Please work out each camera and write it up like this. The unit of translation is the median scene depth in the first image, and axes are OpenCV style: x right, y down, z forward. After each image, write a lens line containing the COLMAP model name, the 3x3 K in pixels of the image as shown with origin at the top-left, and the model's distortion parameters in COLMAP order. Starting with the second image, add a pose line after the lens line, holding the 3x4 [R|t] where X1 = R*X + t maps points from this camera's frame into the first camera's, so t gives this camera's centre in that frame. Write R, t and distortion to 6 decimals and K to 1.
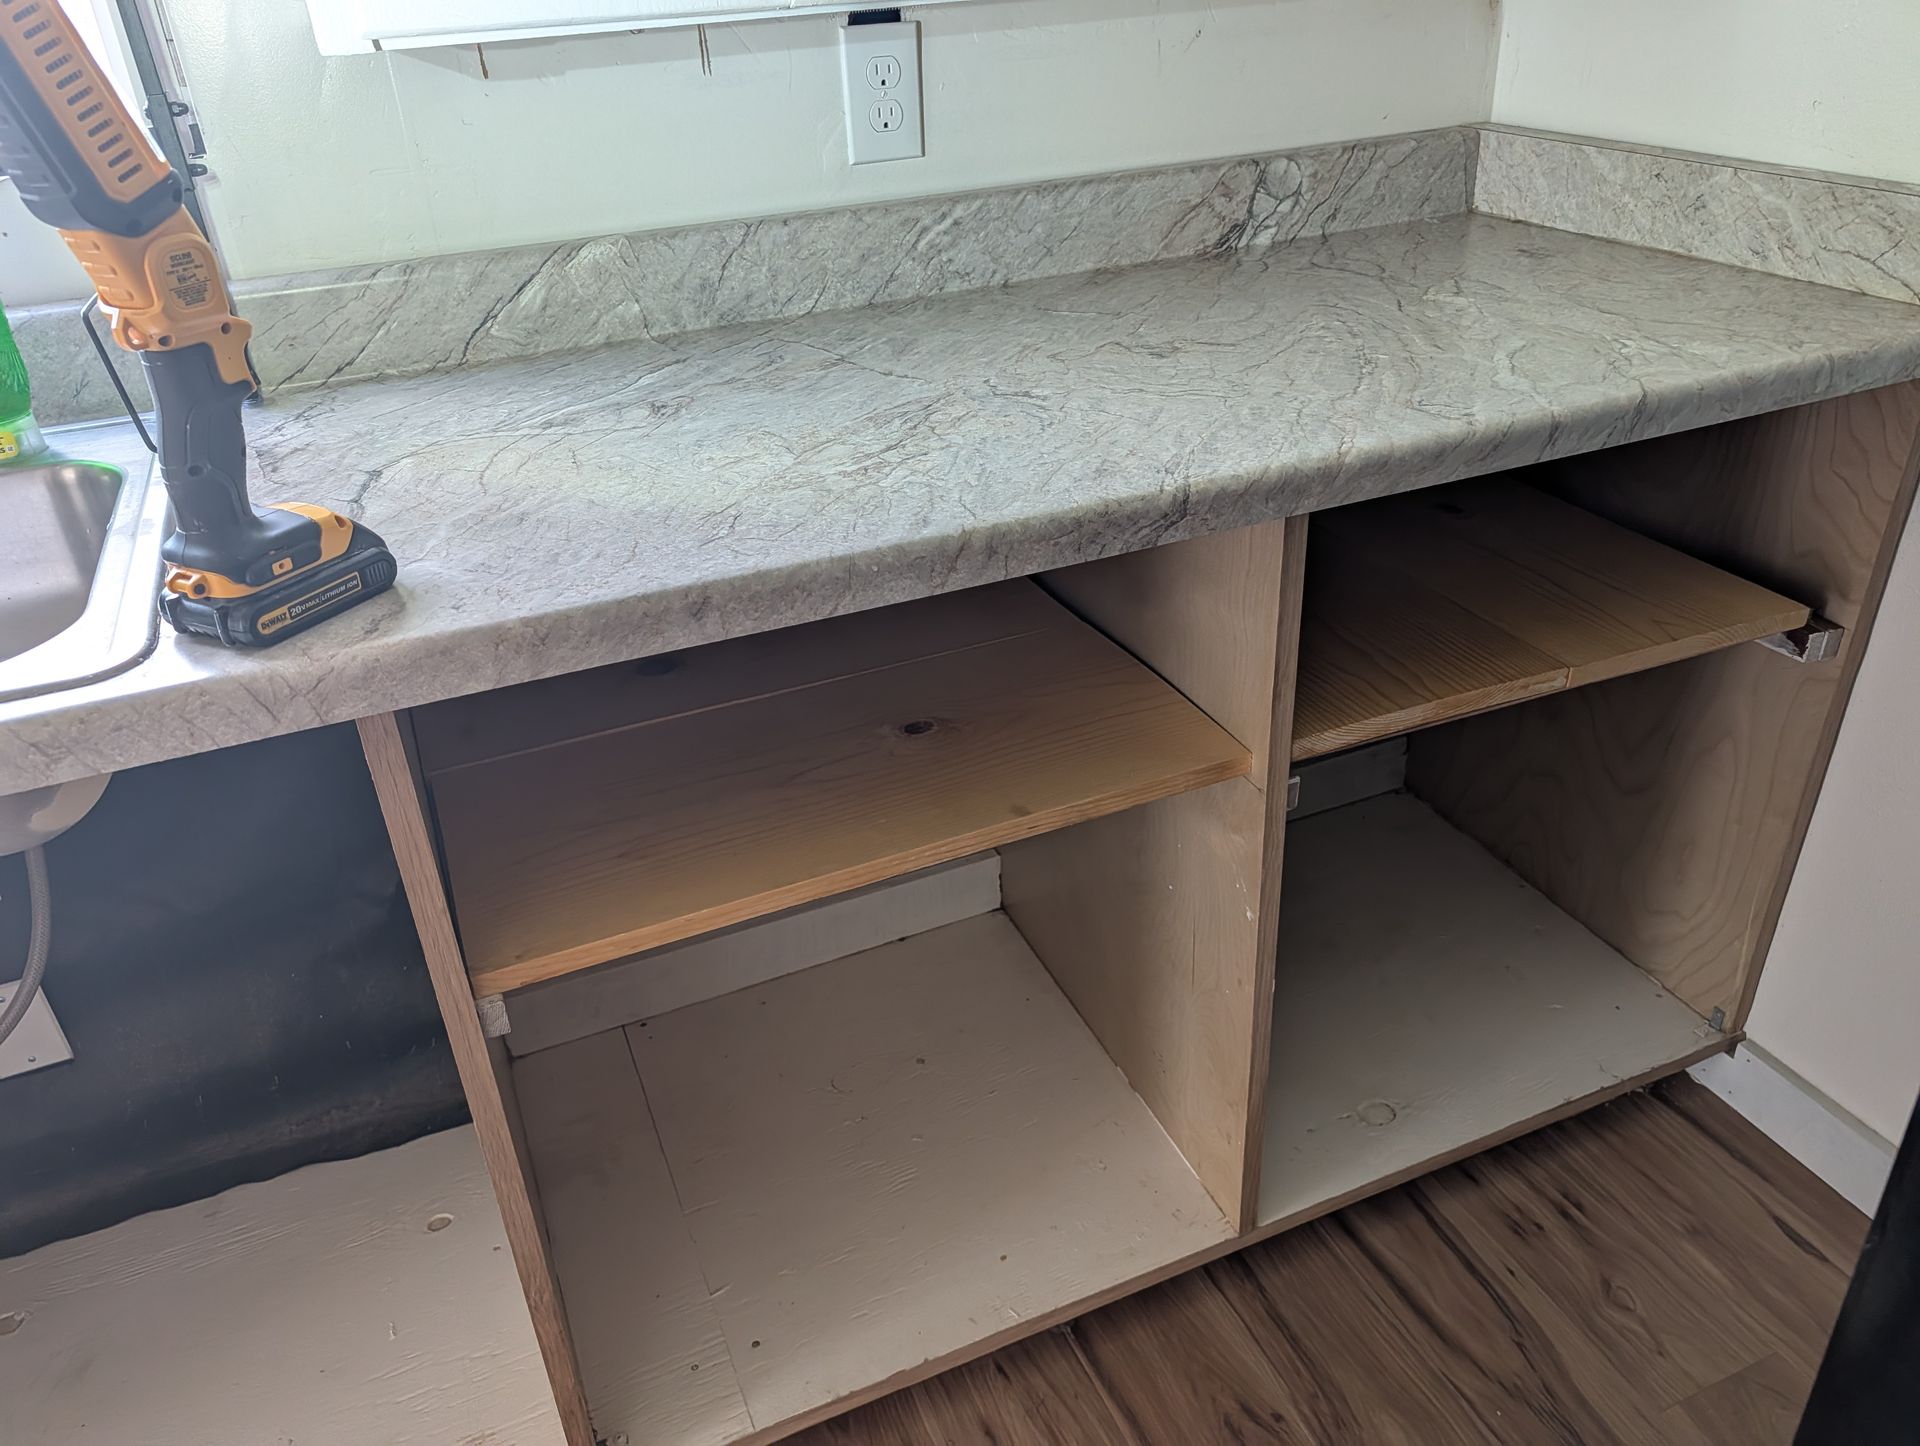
lens RADIAL K [[1389.1, 0, 947.9], [0, 1389.1, 708.4], [0, 0, 1]] dist [-0.006856, -0.001047]
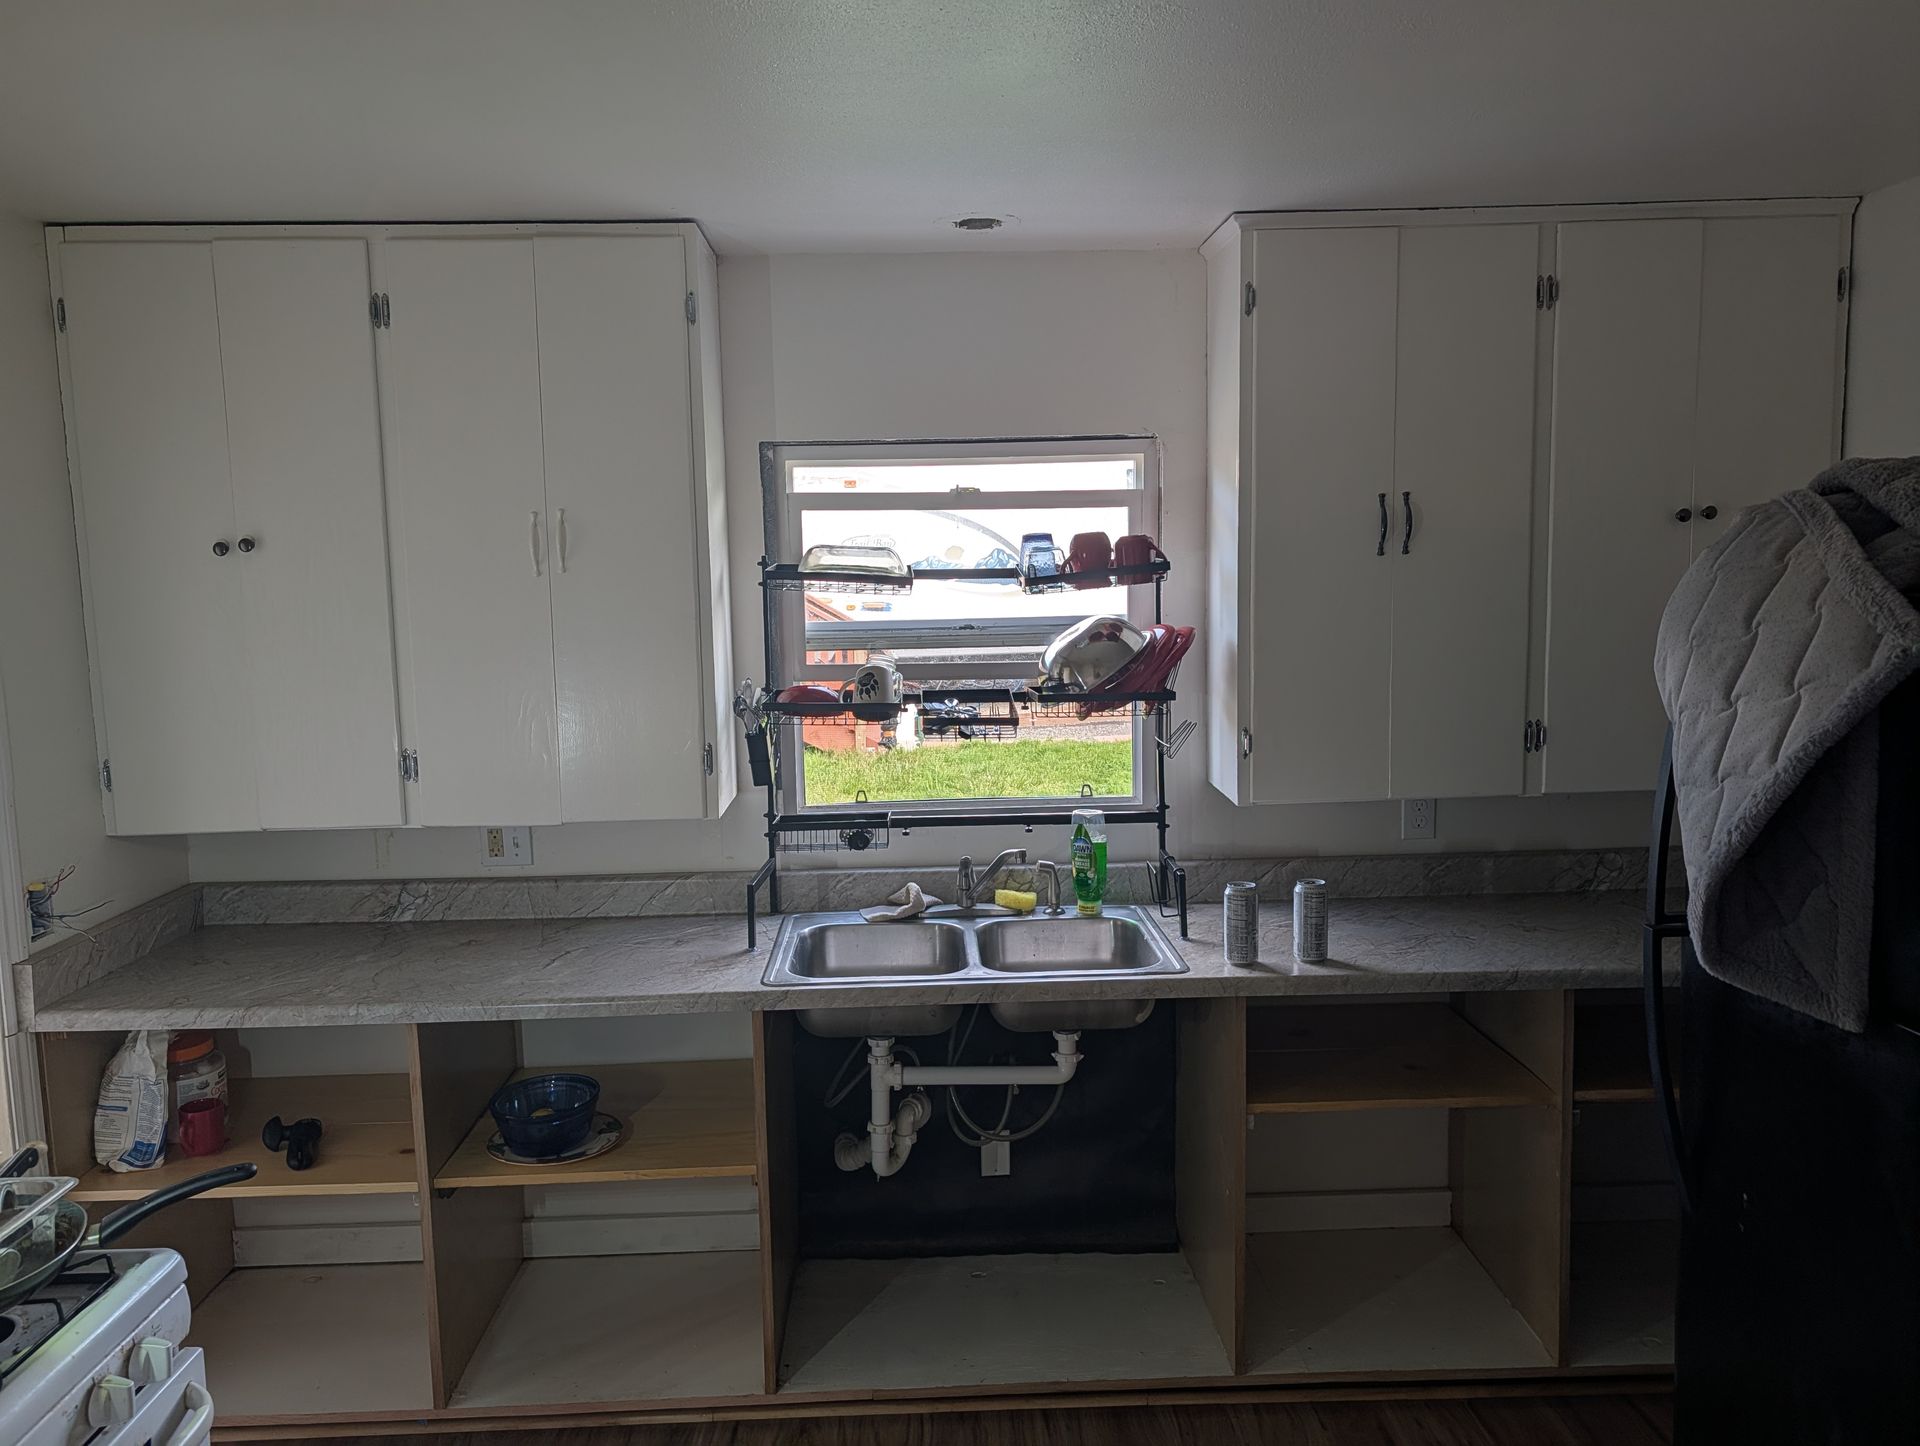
lens RADIAL K [[1389.1, 0, 970.2], [0, 1389.1, 707.4], [0, 0, 1]] dist [-0.006856, -0.001047]
pose [[0.935449, 0.067597, -0.346938, 0.047093], [-0.197427, 0.914083, -0.354224, 0.386119], [0.293186, 0.399853, 0.868424, -1.358274]]
